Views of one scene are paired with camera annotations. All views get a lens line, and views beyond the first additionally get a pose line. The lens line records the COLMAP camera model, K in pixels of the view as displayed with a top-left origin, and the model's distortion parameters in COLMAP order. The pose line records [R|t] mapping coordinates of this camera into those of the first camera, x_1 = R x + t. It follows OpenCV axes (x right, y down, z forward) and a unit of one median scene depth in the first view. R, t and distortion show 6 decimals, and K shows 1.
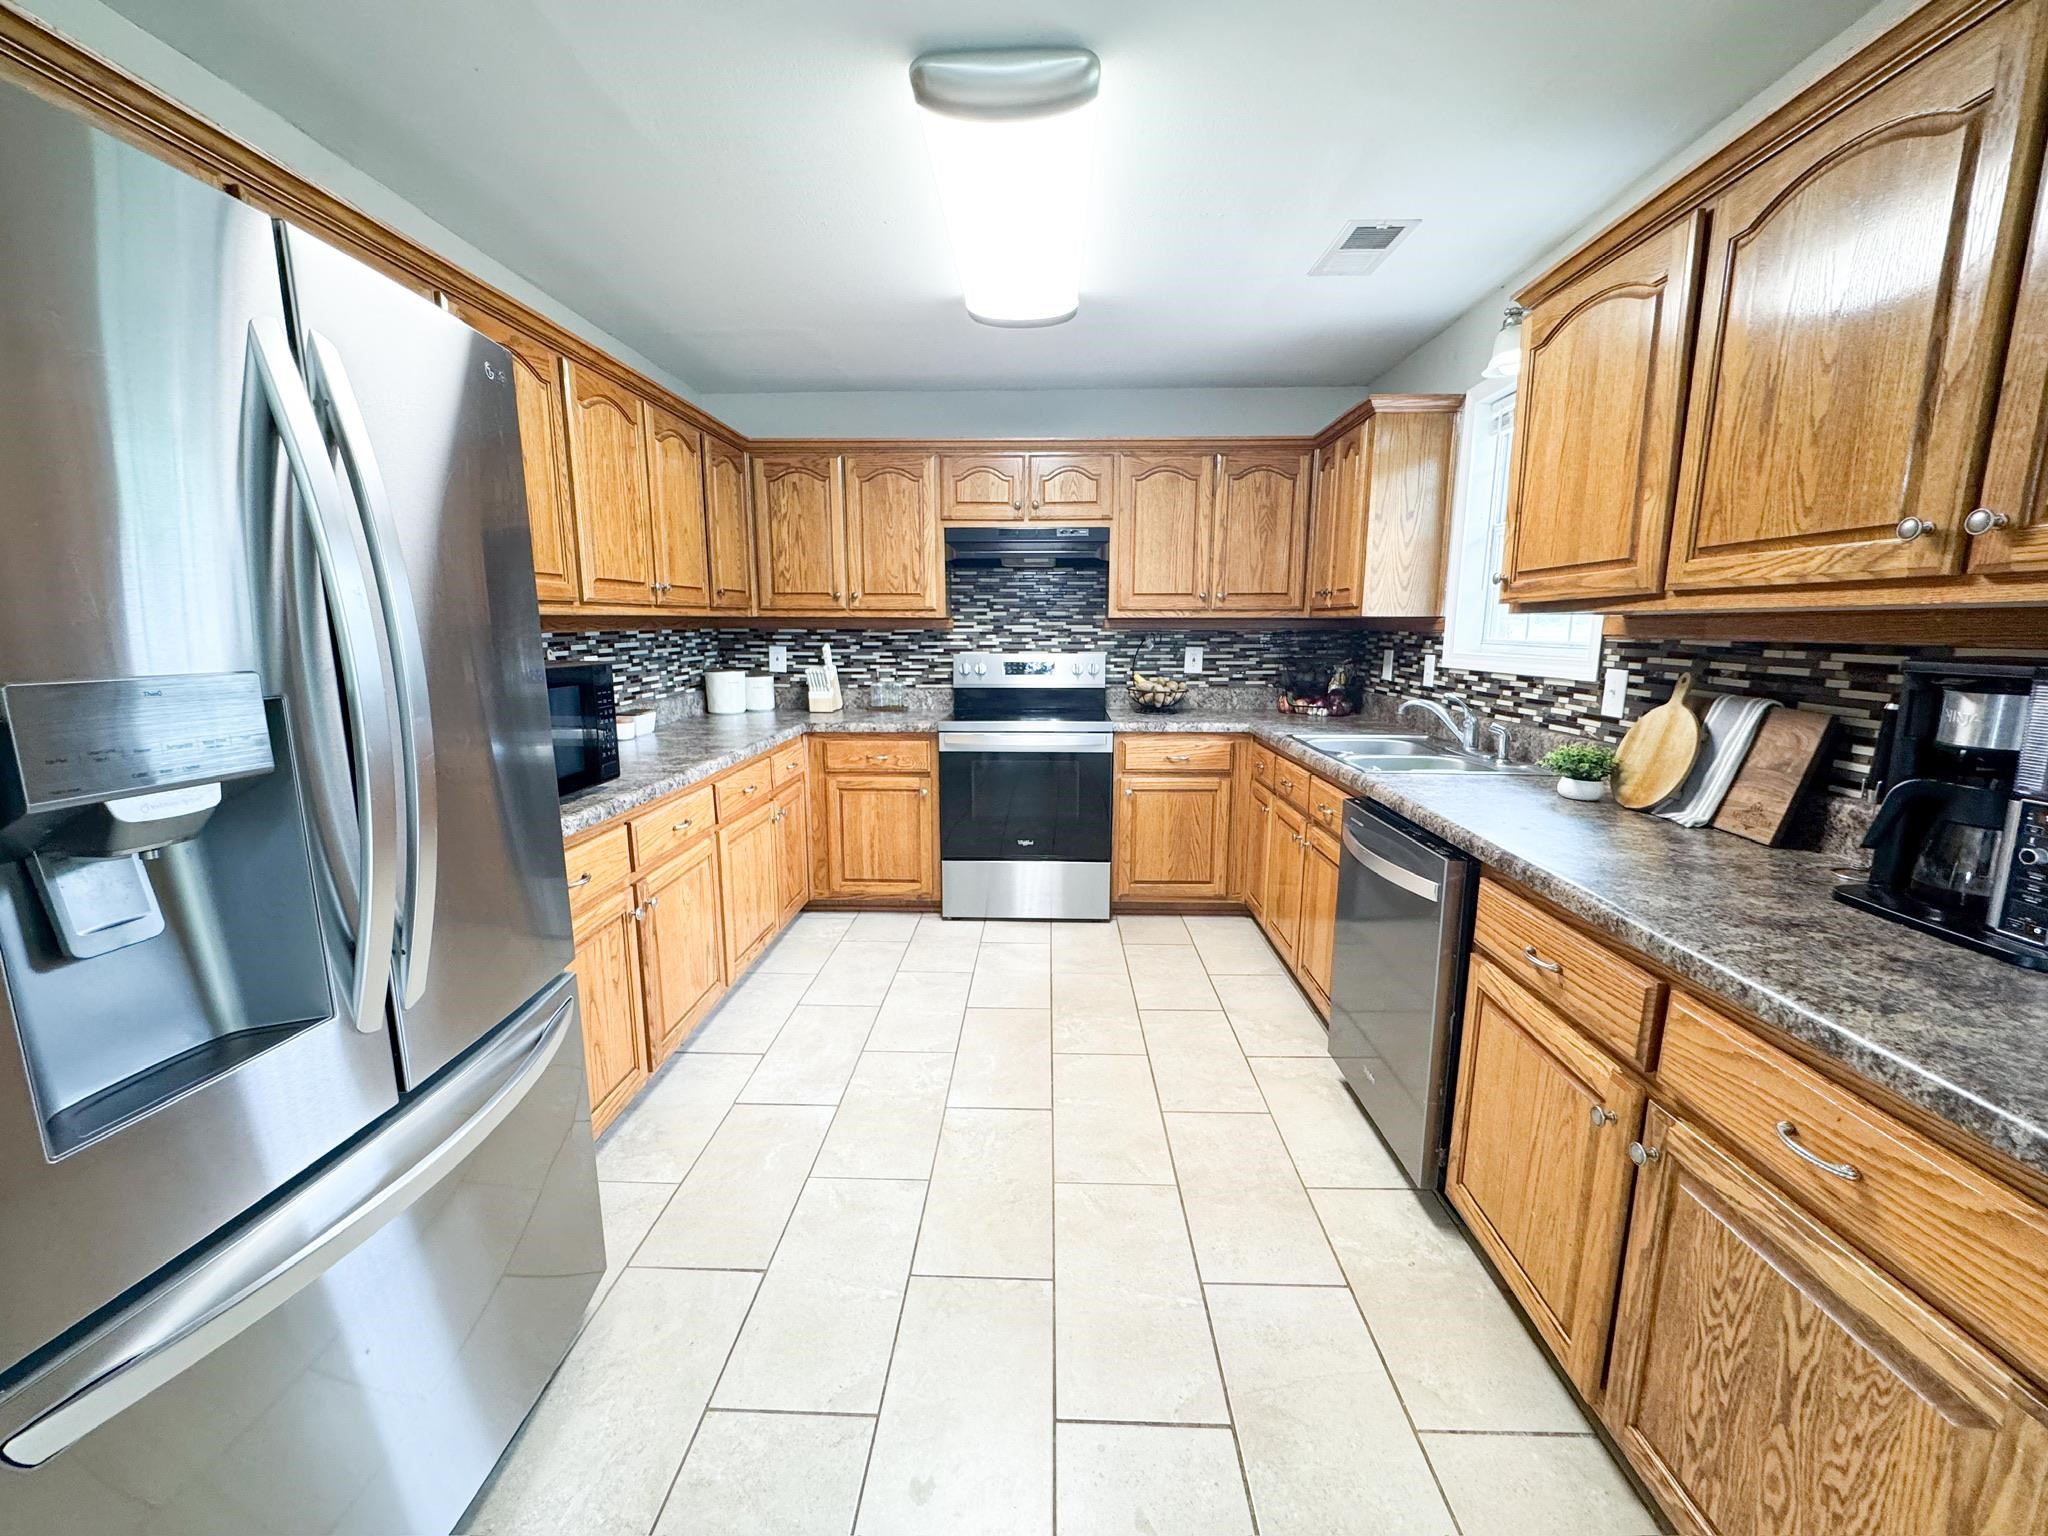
lens RADIAL K [[818.8, 0, 1021.7], [0, 818.8, 767.8], [0, 0, 1]] dist [-0.004021, 0.000814]
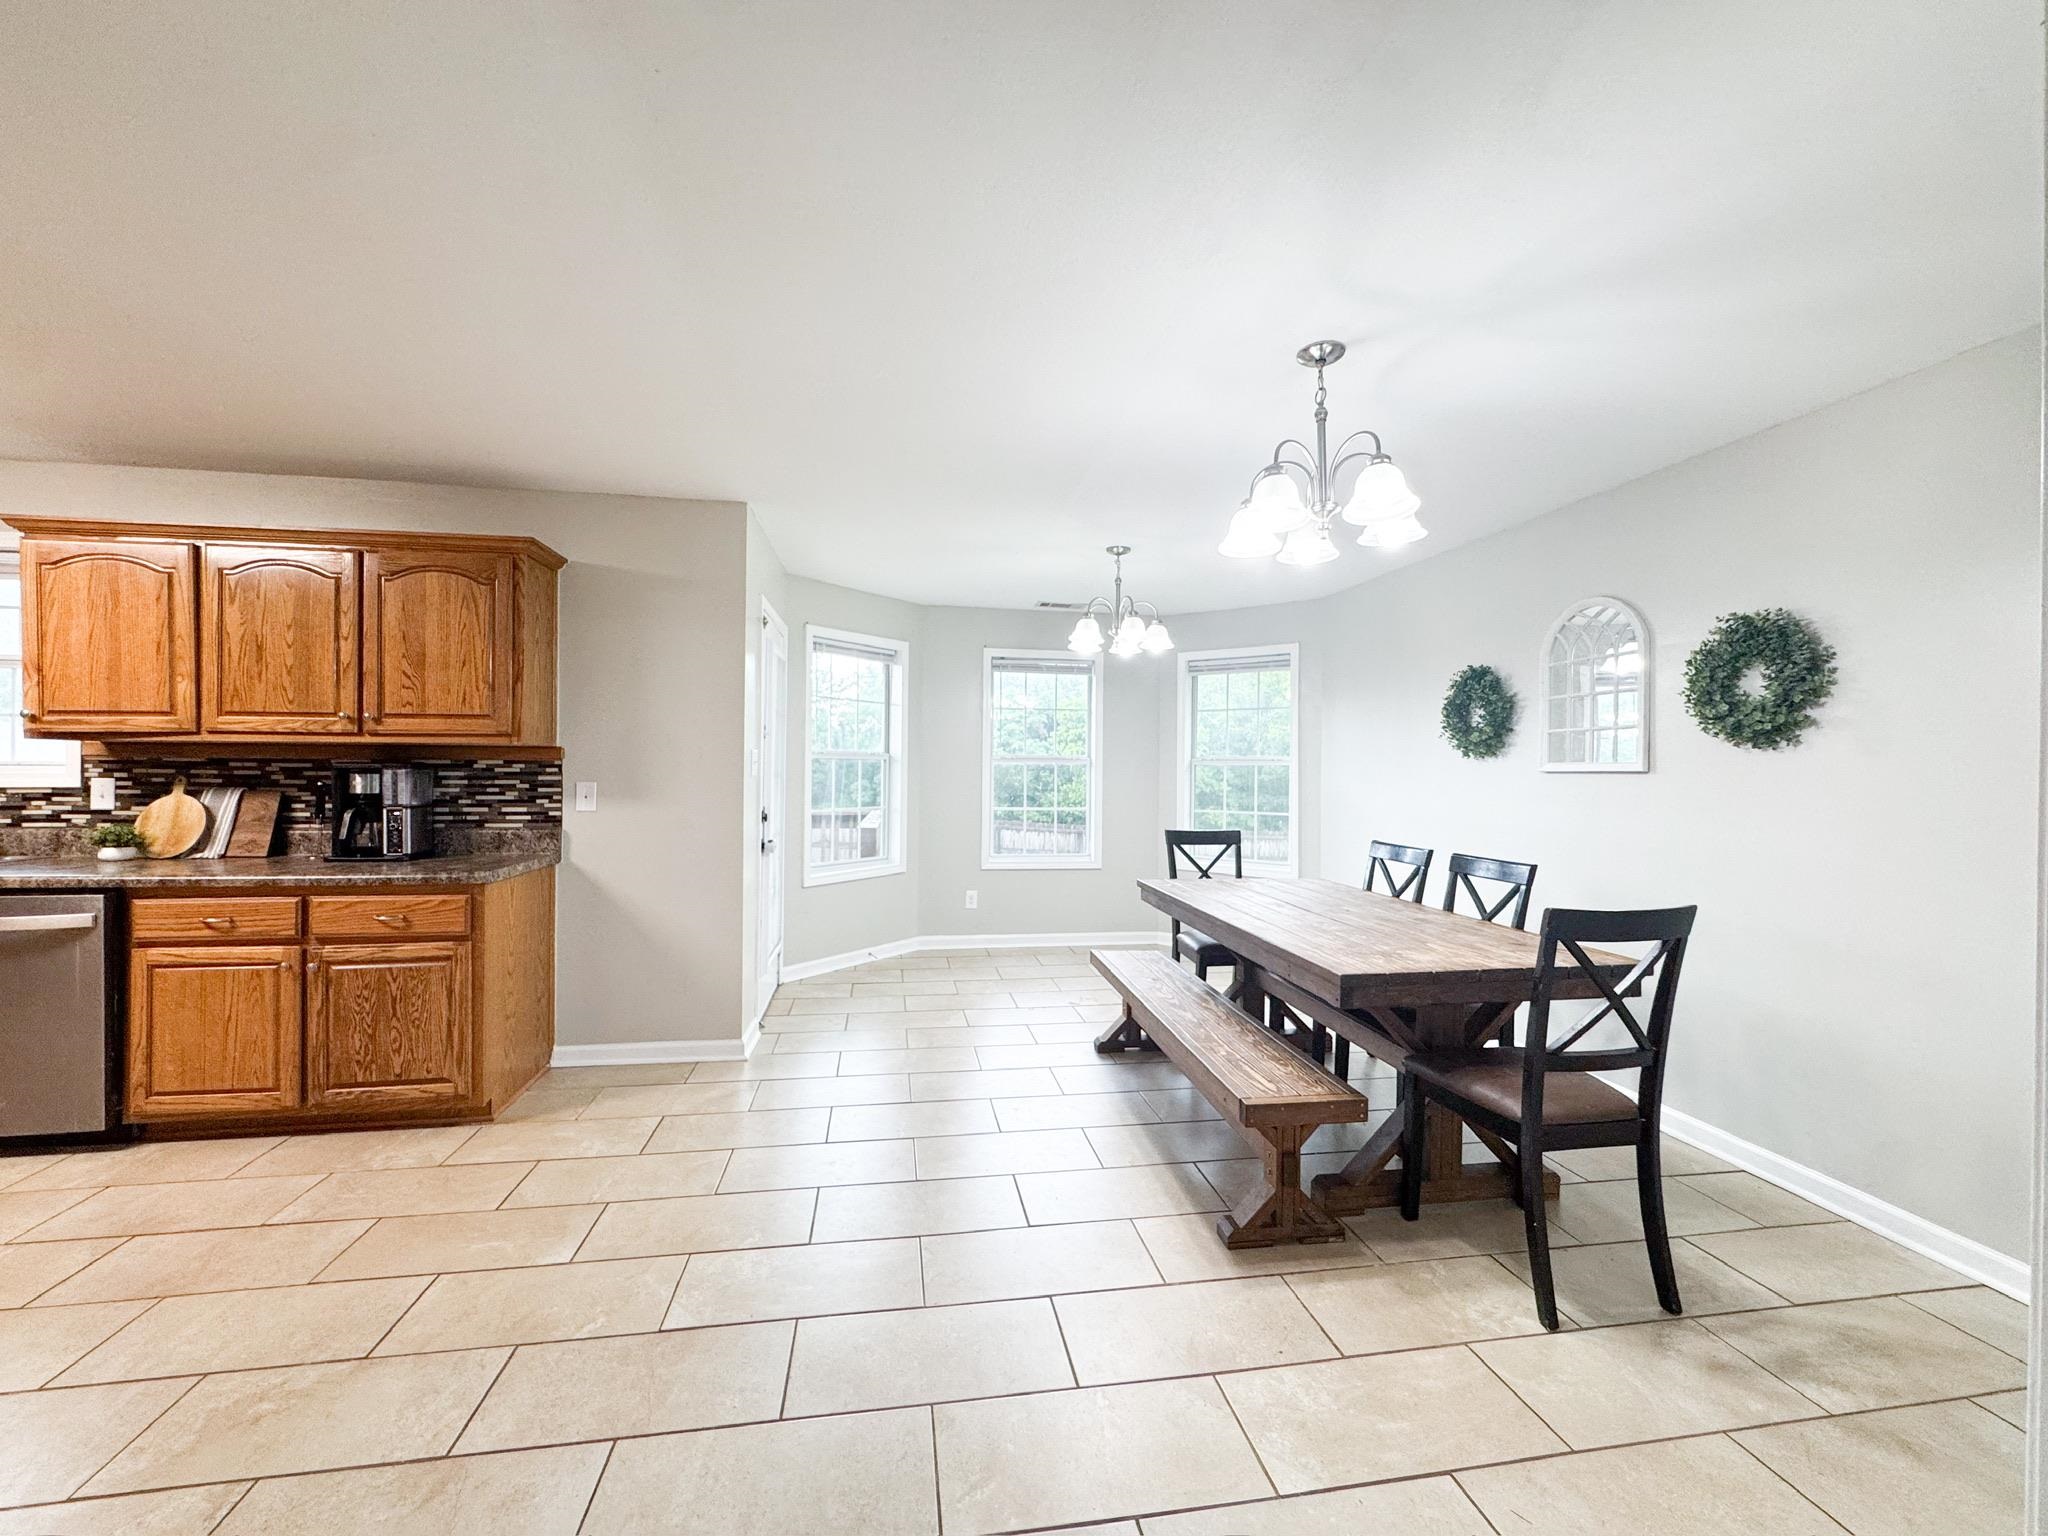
lens RADIAL K [[818.8, 0, 1017.9], [0, 818.8, 769.6], [0, 0, 1]] dist [-0.004021, 0.000814]
pose [[-0.191320, -0.005292, 0.981514, -0.972375], [0.161352, 0.986212, 0.036768, 0.073750], [-0.968175, 0.165404, -0.187828, -0.314608]]
